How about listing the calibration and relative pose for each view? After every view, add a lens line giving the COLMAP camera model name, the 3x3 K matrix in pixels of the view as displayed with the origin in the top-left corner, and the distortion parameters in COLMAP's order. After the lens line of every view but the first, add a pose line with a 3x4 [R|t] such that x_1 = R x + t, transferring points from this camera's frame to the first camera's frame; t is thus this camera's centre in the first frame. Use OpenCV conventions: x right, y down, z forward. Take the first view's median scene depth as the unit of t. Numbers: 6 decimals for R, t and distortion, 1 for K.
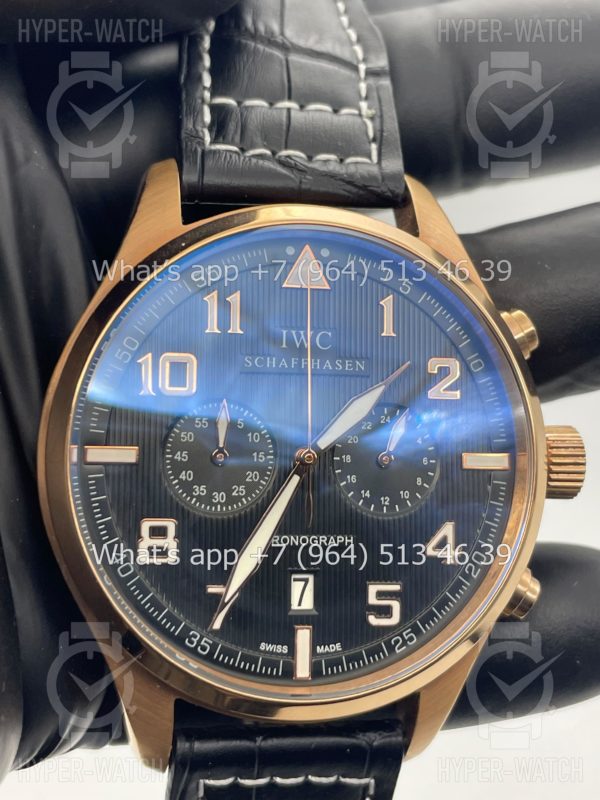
lens RADIAL K [[1293.9, 0, 300.0], [0, 1293.9, 400.0], [0, 0, 1]] dist [0.176032, 0.003657]
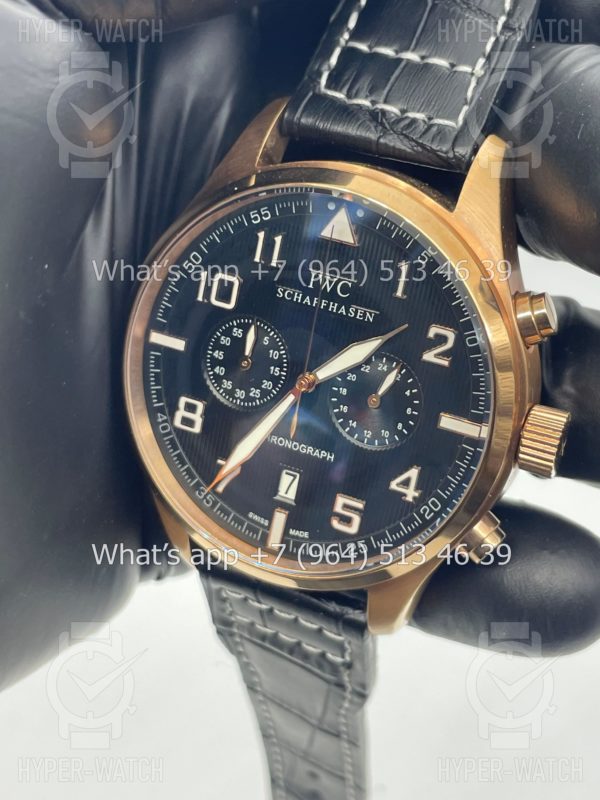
lens RADIAL K [[1293.9, 0, 300.0], [0, 1293.9, 400.0], [0, 0, 1]] dist [0.176032, 0.003657]
pose [[0.815396, 0.286467, -0.503056, 0.605053], [-0.152511, 0.944583, 0.290694, -0.286402], [0.558453, -0.160309, 0.813899, 0.019172]]
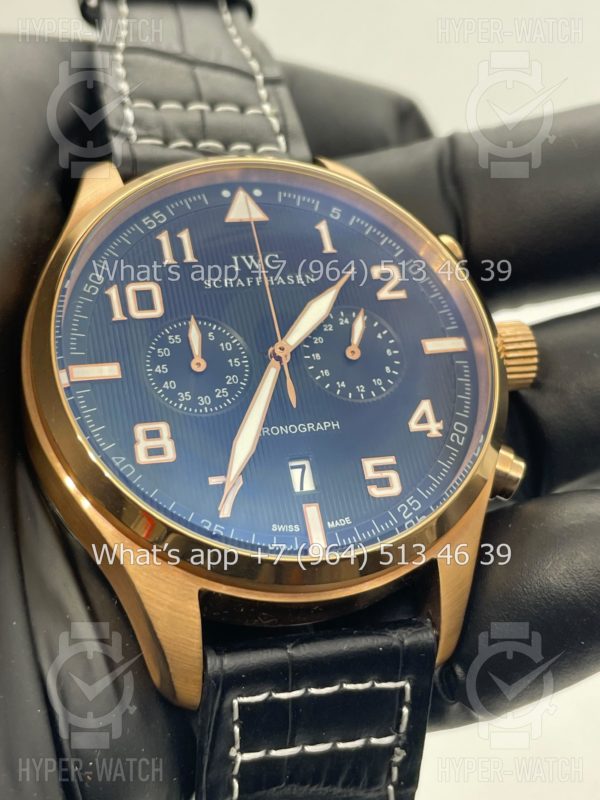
lens RADIAL K [[1293.9, 0, 300.0], [0, 1293.9, 400.0], [0, 0, 1]] dist [0.176032, 0.003657]
pose [[0.977333, -0.182948, 0.106534, -0.096818], [0.208571, 0.918344, -0.336367, 0.434412], [-0.036297, 0.350962, 0.935686, 0.027051]]
